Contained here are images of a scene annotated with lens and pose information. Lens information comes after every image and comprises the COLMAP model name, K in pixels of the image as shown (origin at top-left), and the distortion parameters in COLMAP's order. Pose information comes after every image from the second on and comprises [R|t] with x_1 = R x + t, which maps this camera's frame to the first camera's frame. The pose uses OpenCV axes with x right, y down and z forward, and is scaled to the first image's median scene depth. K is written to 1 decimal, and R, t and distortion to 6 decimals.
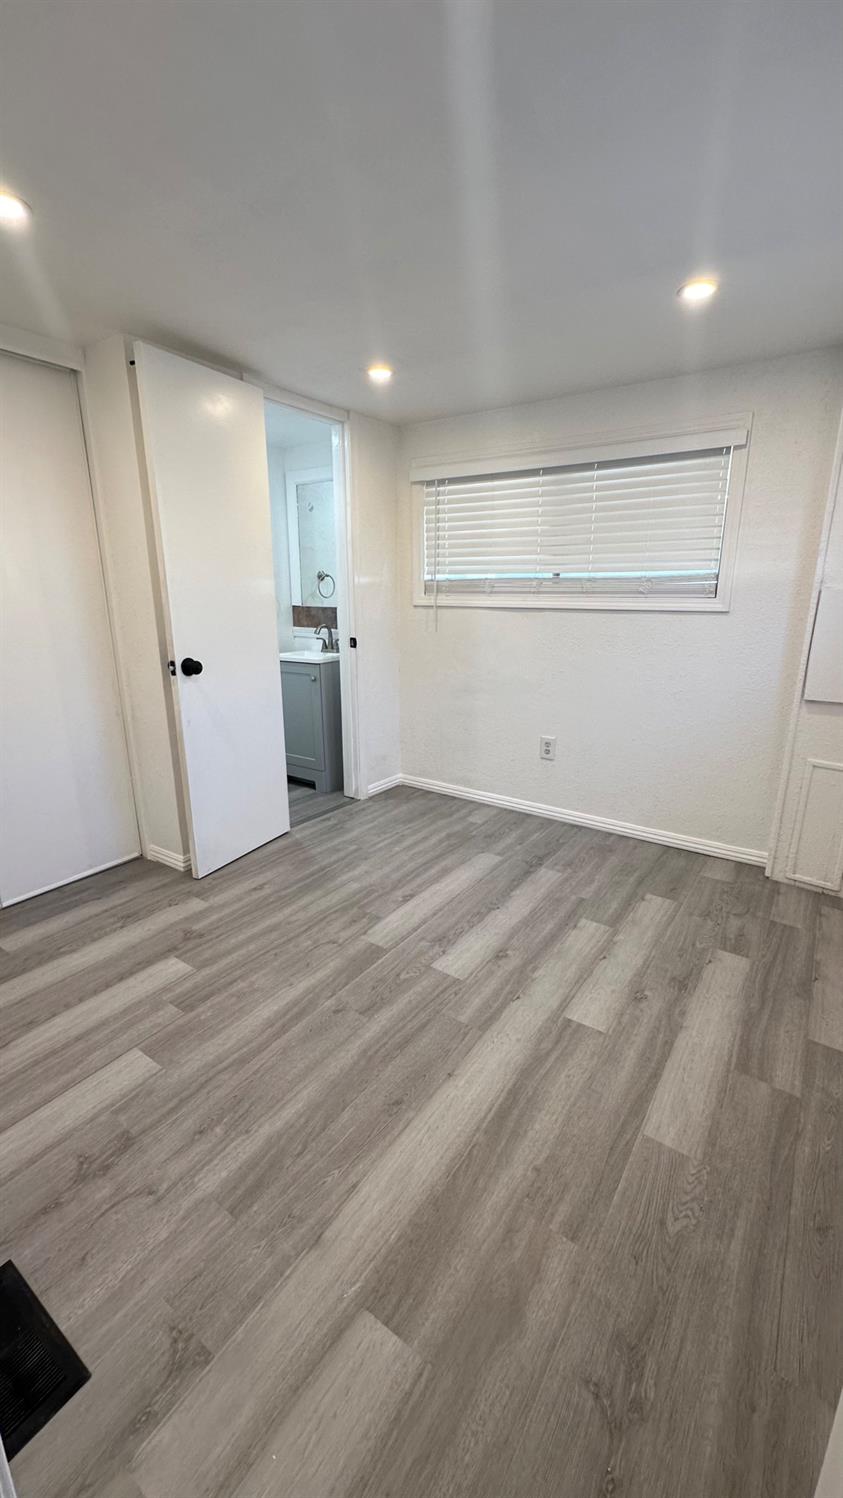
lens RADIAL K [[599.6, 0, 422.4], [0, 599.6, 751.9], [0, 0, 1]] dist [0.000937, 0.000113]
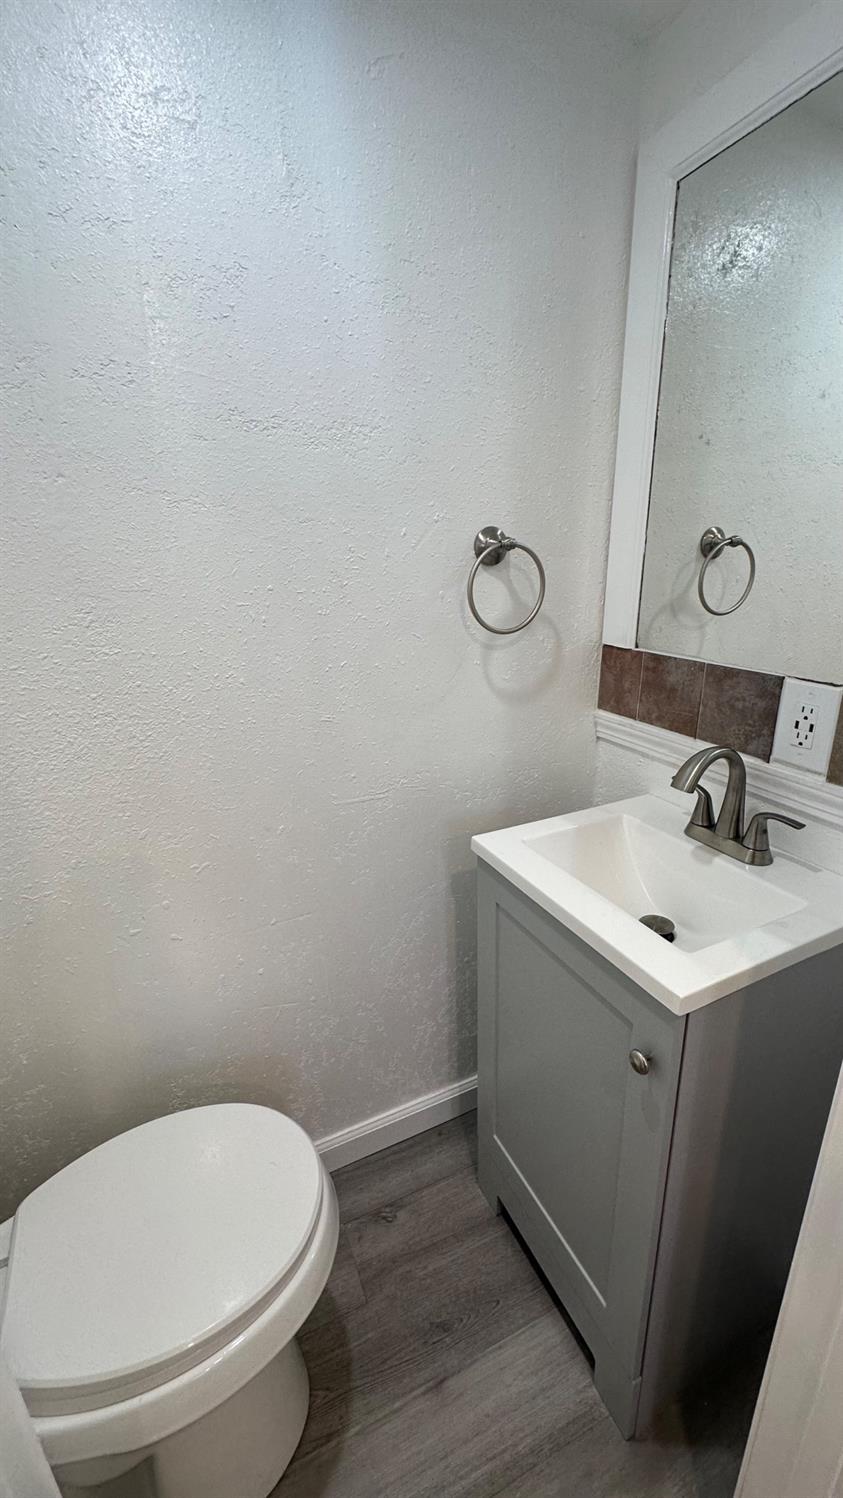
lens RADIAL K [[599.6, 0, 417.4], [0, 599.6, 751.1], [0, 0, 1]] dist [0.000937, 0.000113]
pose [[0.863835, 0.134920, -0.485372, -0.142517], [-0.108185, 0.990673, 0.082838, -0.206473], [0.492021, -0.019049, 0.870375, 0.684902]]
